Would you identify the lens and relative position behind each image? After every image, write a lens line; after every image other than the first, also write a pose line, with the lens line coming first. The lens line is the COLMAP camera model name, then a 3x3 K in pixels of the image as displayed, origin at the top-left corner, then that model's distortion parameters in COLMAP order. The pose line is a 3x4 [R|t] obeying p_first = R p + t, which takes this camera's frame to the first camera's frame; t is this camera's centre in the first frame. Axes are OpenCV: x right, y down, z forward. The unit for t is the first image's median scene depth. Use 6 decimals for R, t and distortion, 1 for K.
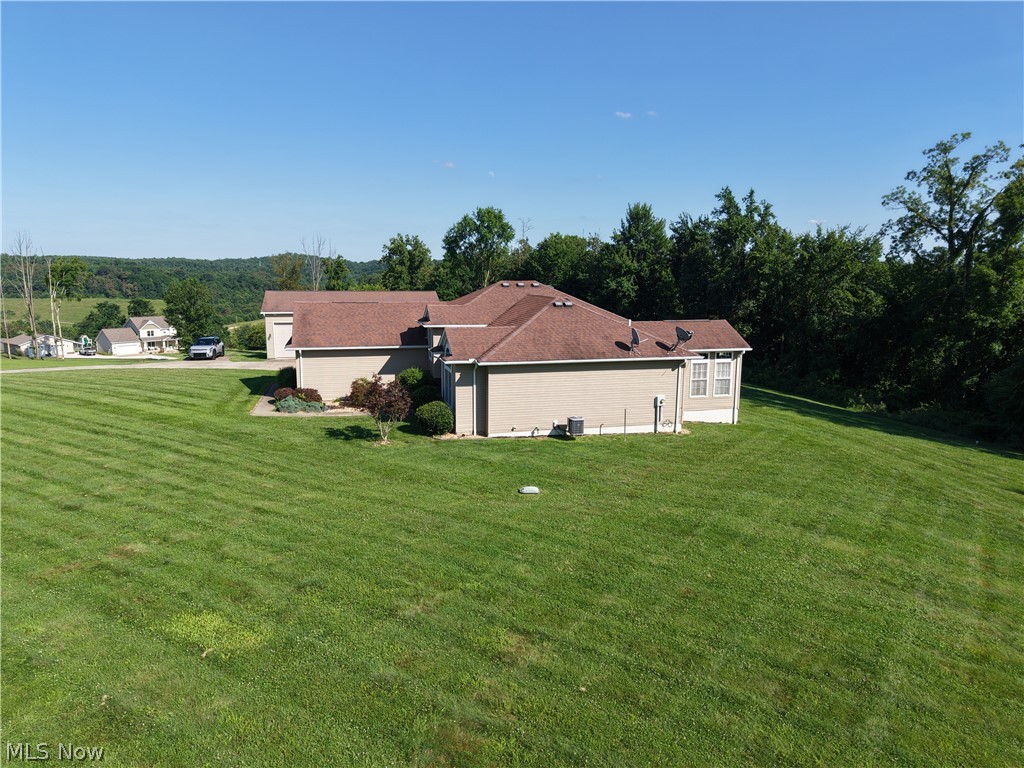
lens RADIAL K [[687.1, 0, 510.5], [0, 687.1, 383.6], [0, 0, 1]] dist [0.012074, -0.009312]
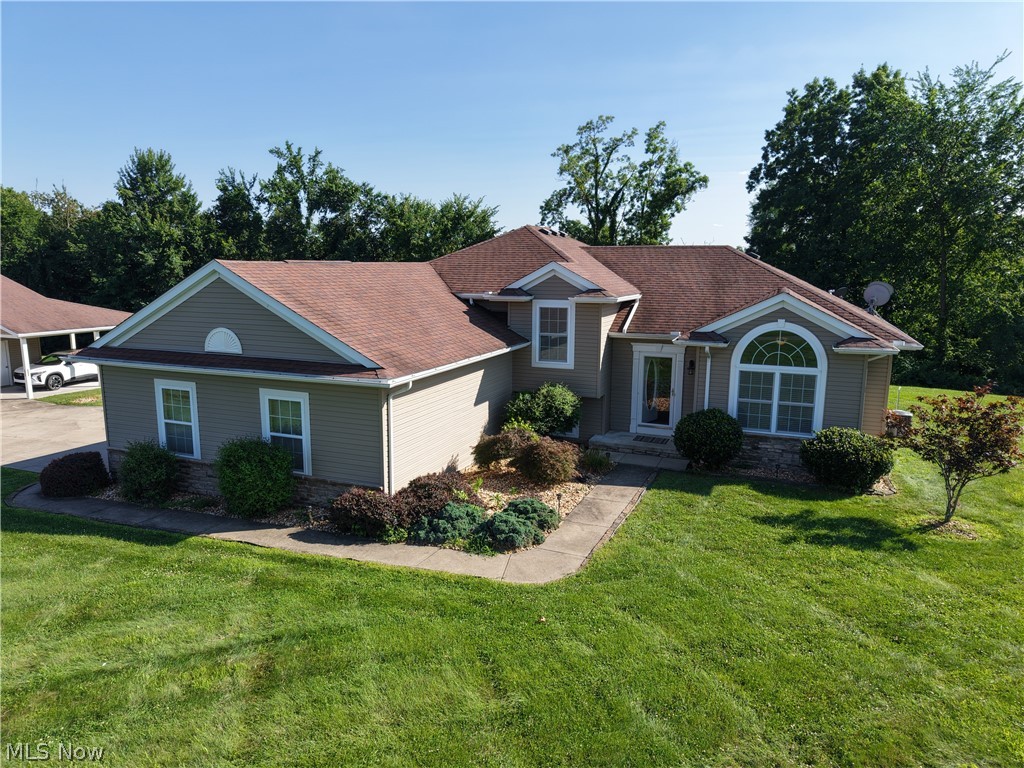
lens RADIAL K [[676.2, 0, 510.6], [0, 676.2, 413.1], [0, 0, 1]] dist [-0.020854, -0.003928]
pose [[0.588464, -0.176183, 0.789094, -0.641654], [0.125222, 0.984053, 0.126329, -0.079450], [-0.798768, 0.024472, 0.601142, 0.836228]]
